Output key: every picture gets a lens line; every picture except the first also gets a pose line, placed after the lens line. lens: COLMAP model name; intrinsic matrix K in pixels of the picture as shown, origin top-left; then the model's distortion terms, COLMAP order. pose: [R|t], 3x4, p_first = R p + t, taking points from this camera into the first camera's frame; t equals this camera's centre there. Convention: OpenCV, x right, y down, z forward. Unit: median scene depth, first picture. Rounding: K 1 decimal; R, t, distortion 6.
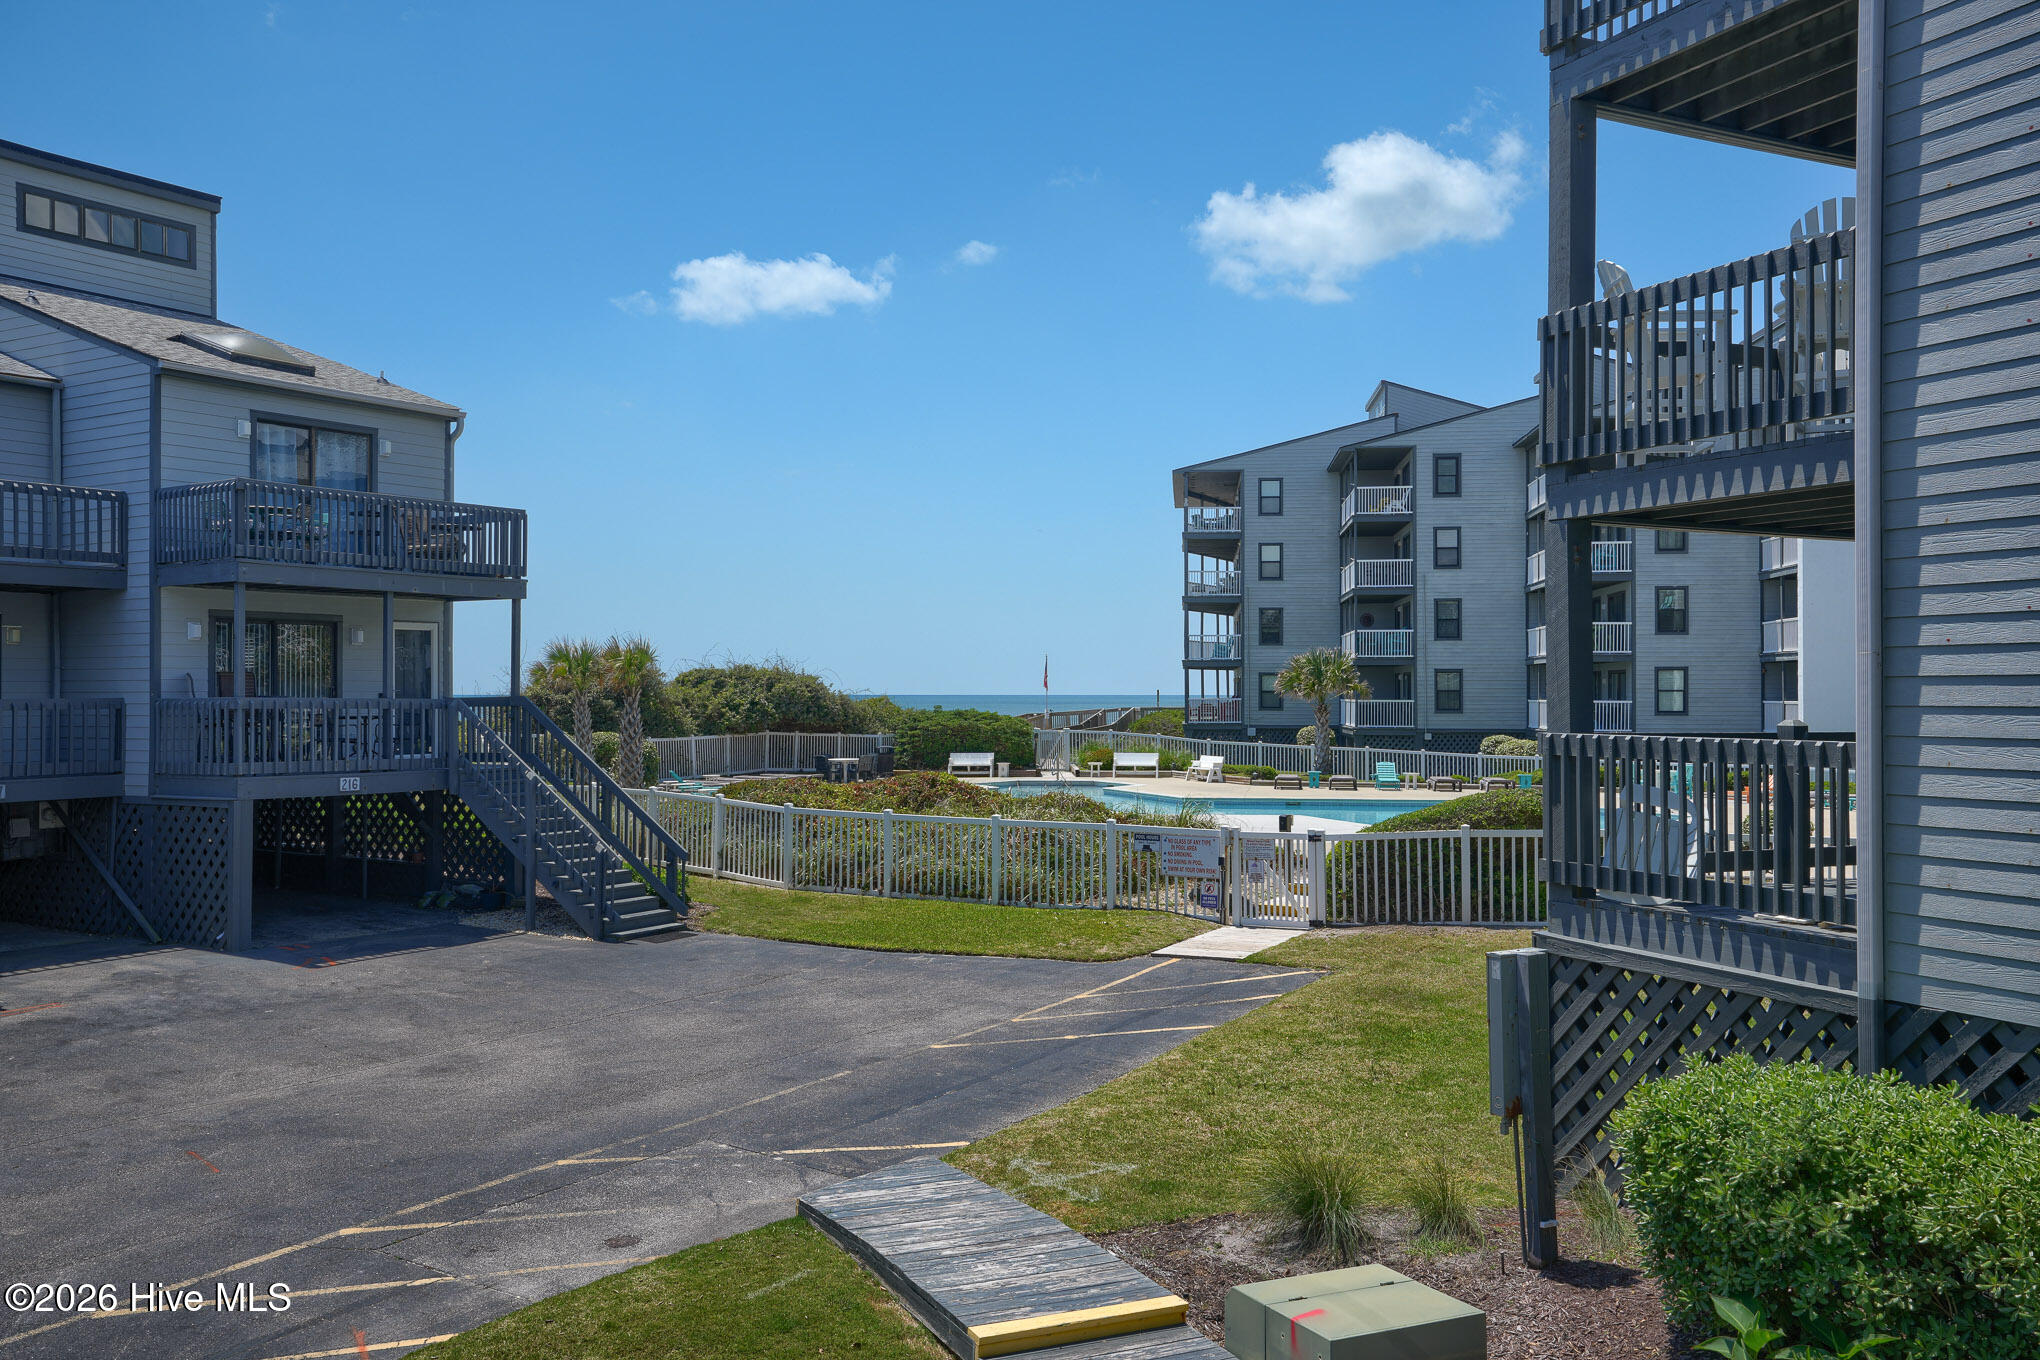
lens RADIAL K [[1720.1, 0, 1020.0], [0, 1720.1, 680.0], [0, 0, 1]] dist [0.027942, 0.055483]
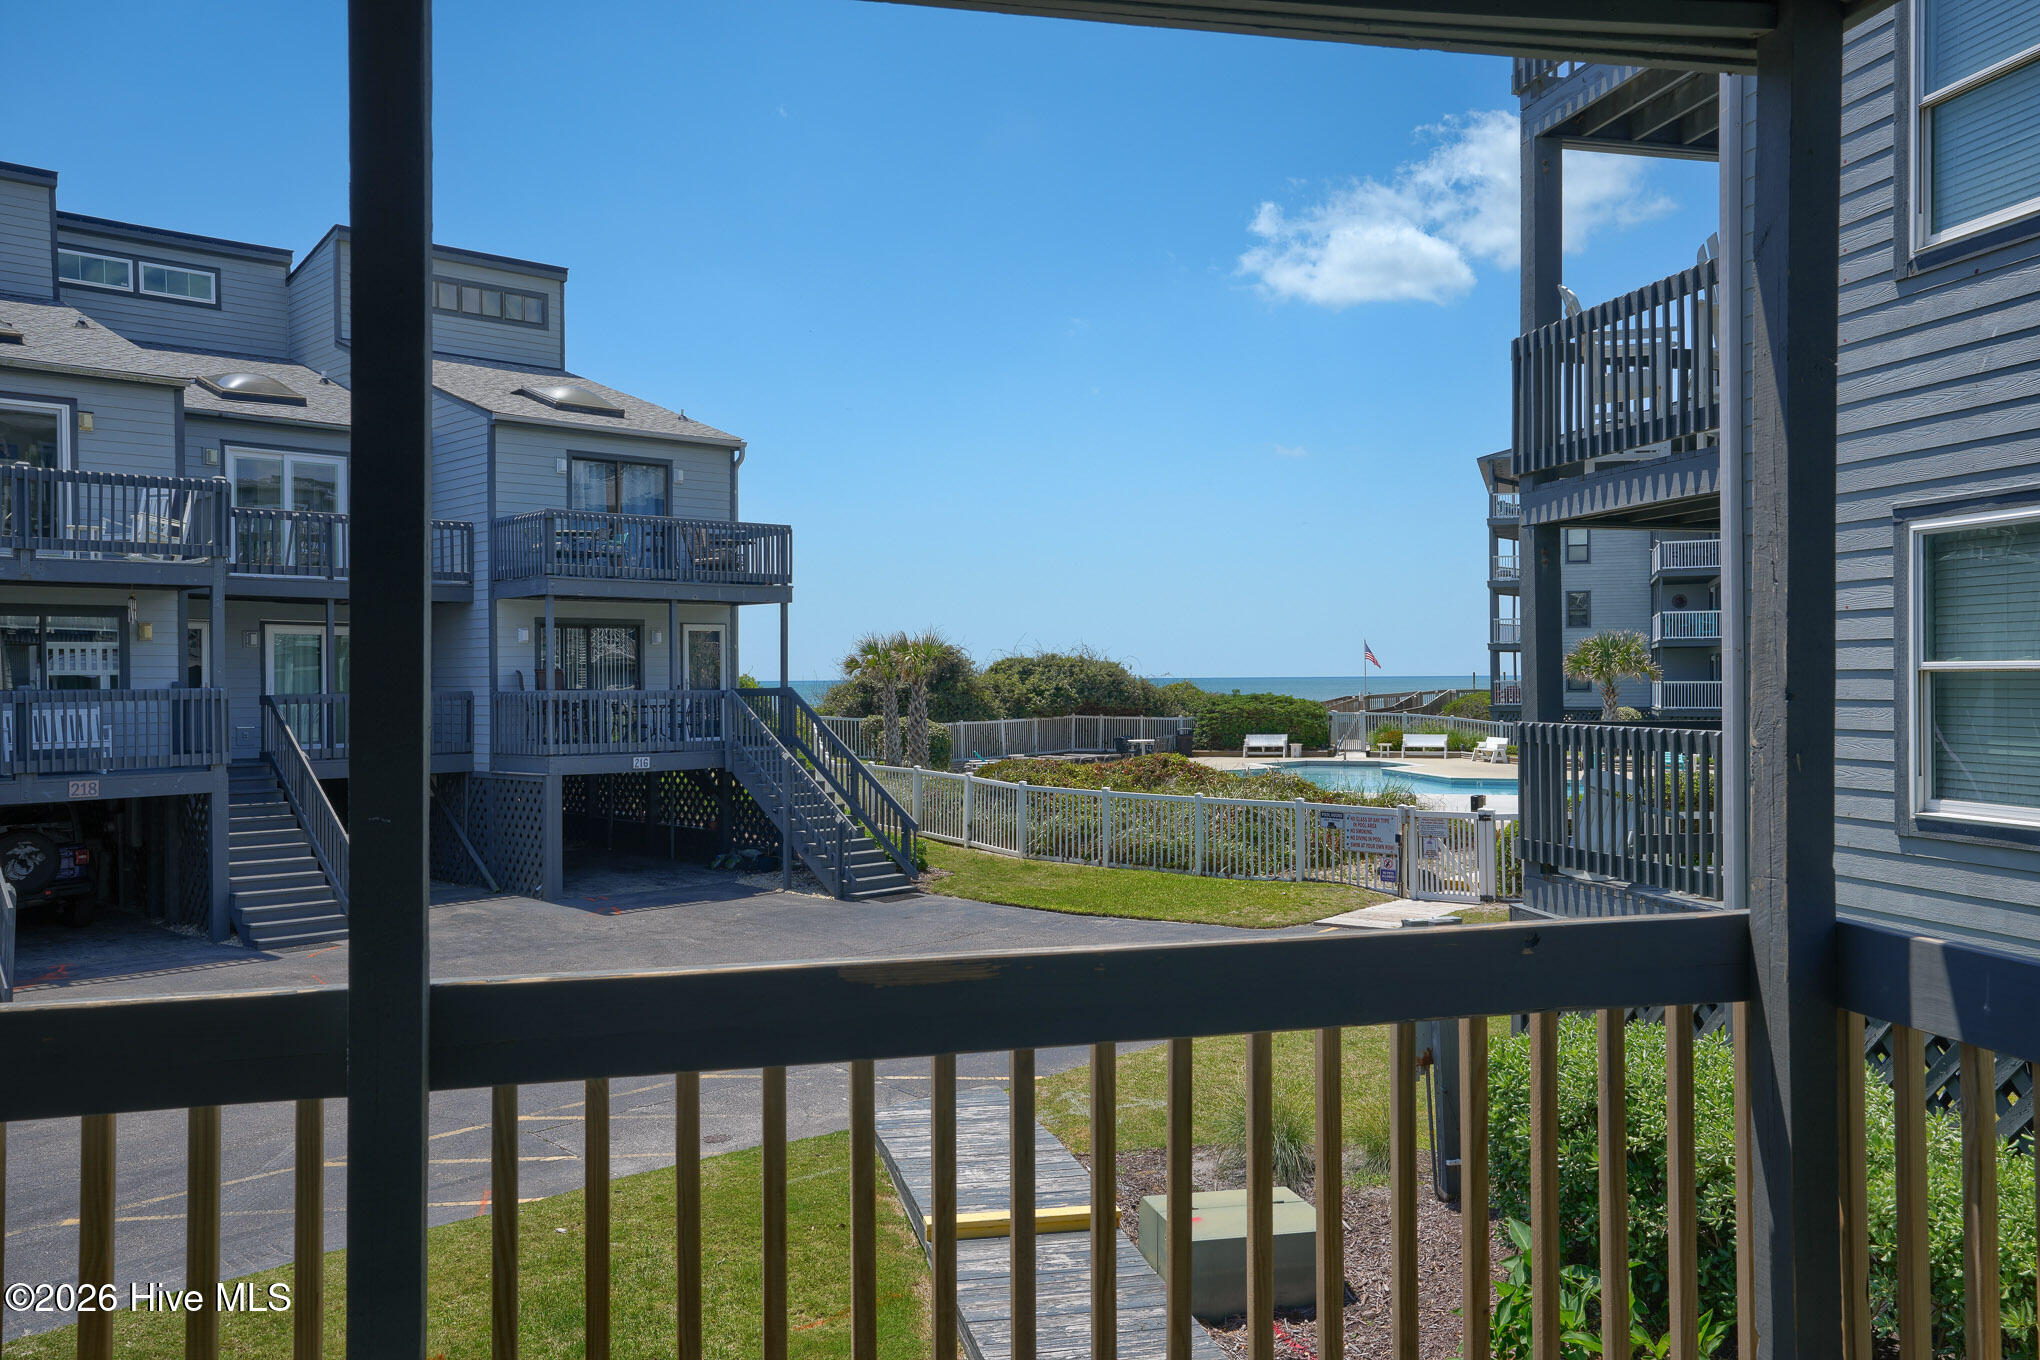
lens RADIAL K [[1635.0, 0, 1020.4], [0, 1635.0, 685.8], [0, 0, 1]] dist [0.007947, 0.063852]
pose [[0.975849, -0.006956, -0.218335, 0.101373], [0.009903, 0.999874, 0.012405, -0.003565], [0.218222, -0.014267, 0.975795, -0.034348]]
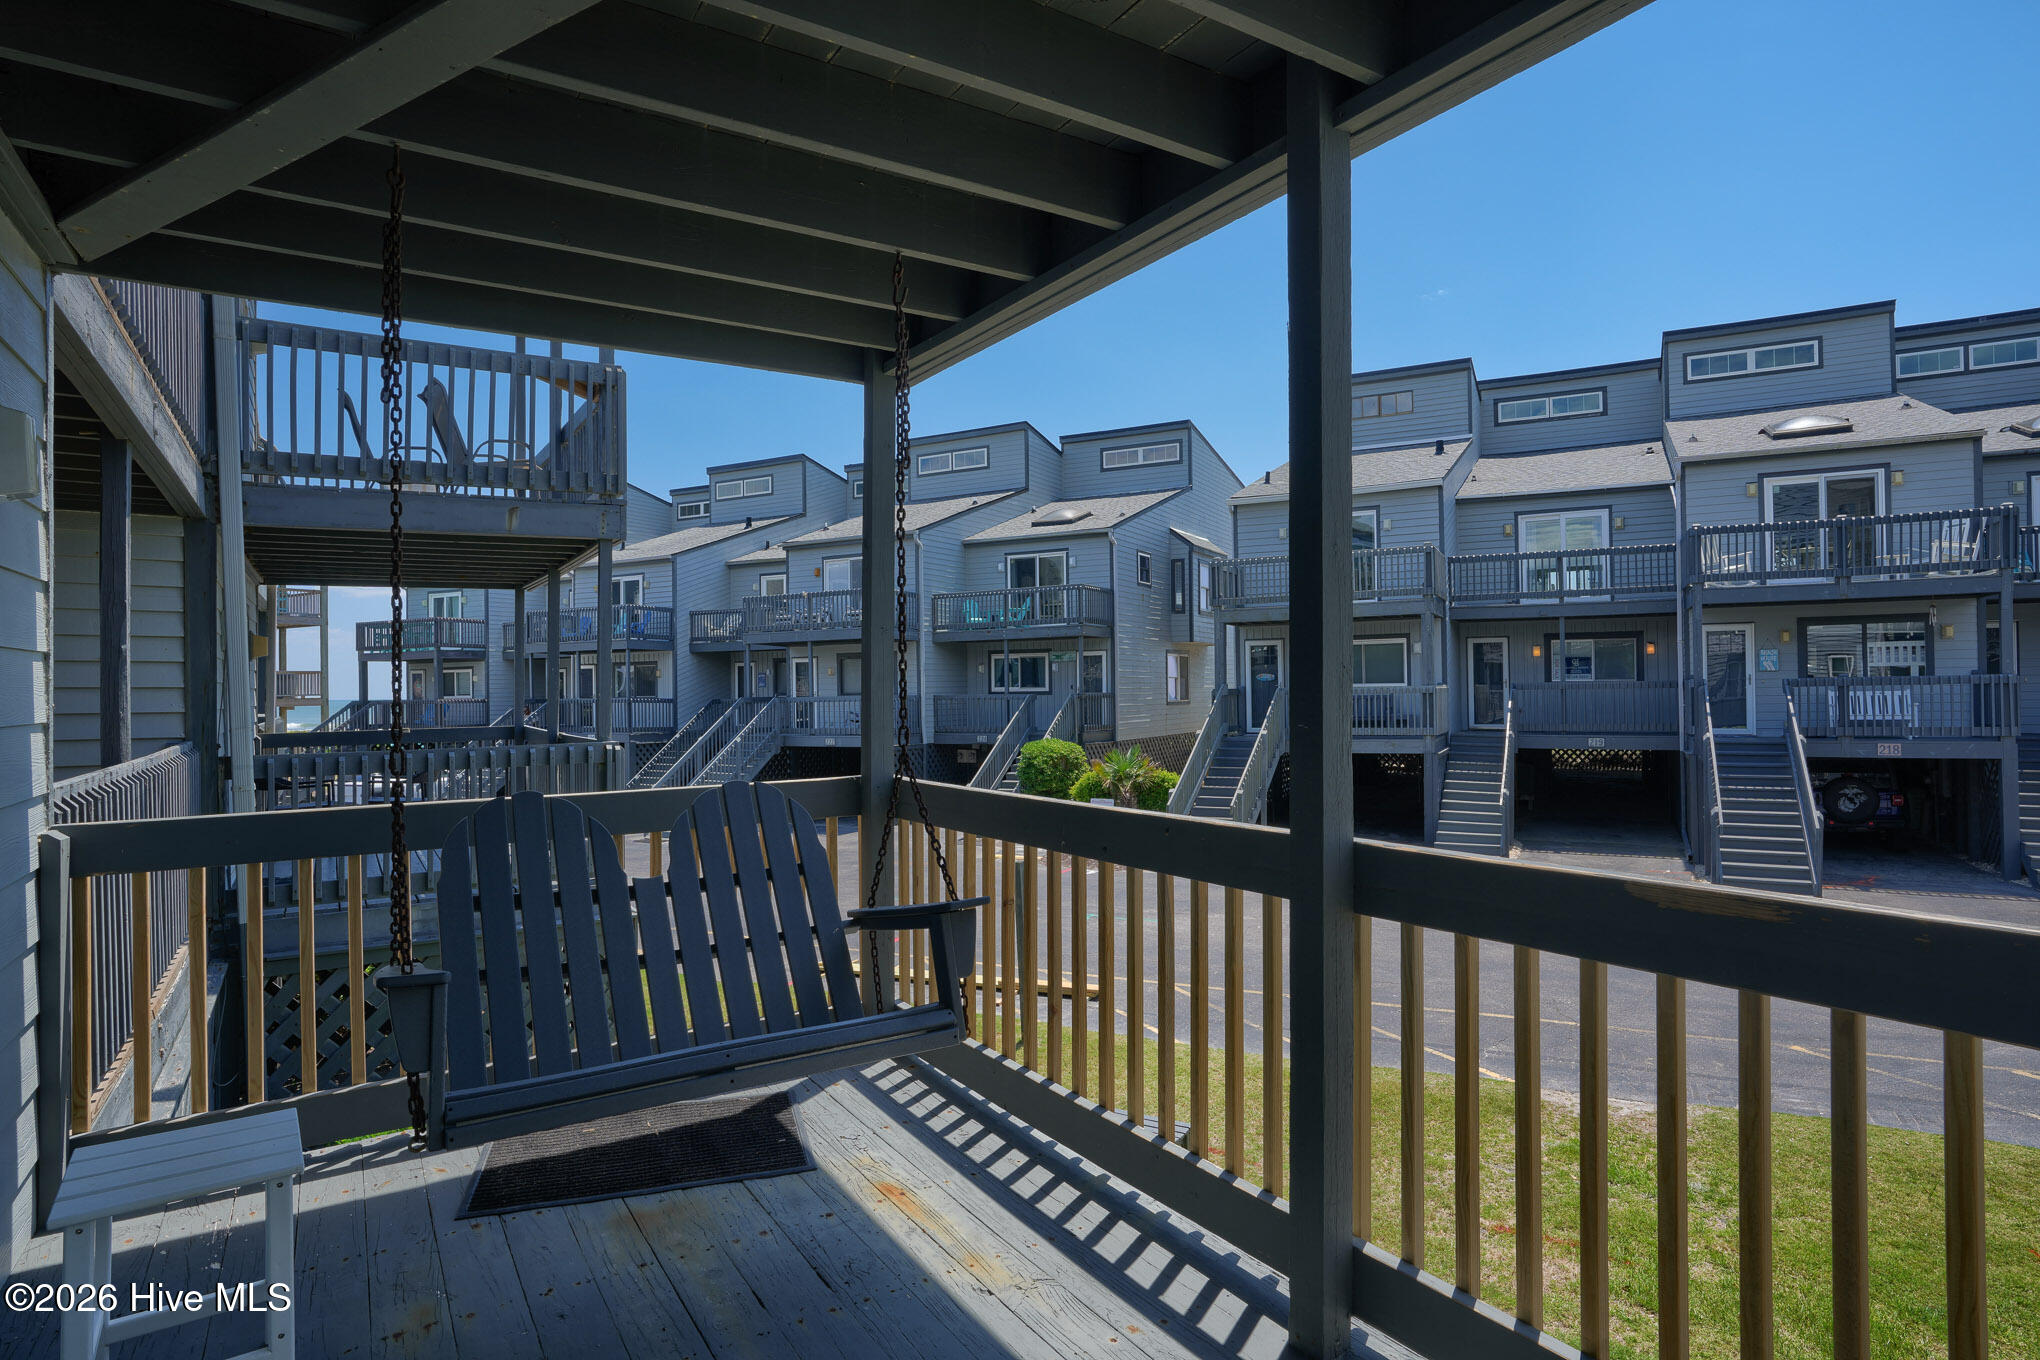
lens RADIAL K [[1110.5, 0, 1020.0], [0, 1110.5, 680.0], [0, 0, 1]] dist [-0.050471, 0.029567]
pose [[0.100162, -0.010392, -0.994917, 0.138106], [0.020985, 0.999745, -0.008330, 0.000168], [0.994750, -0.020044, 0.100354, 0.008235]]
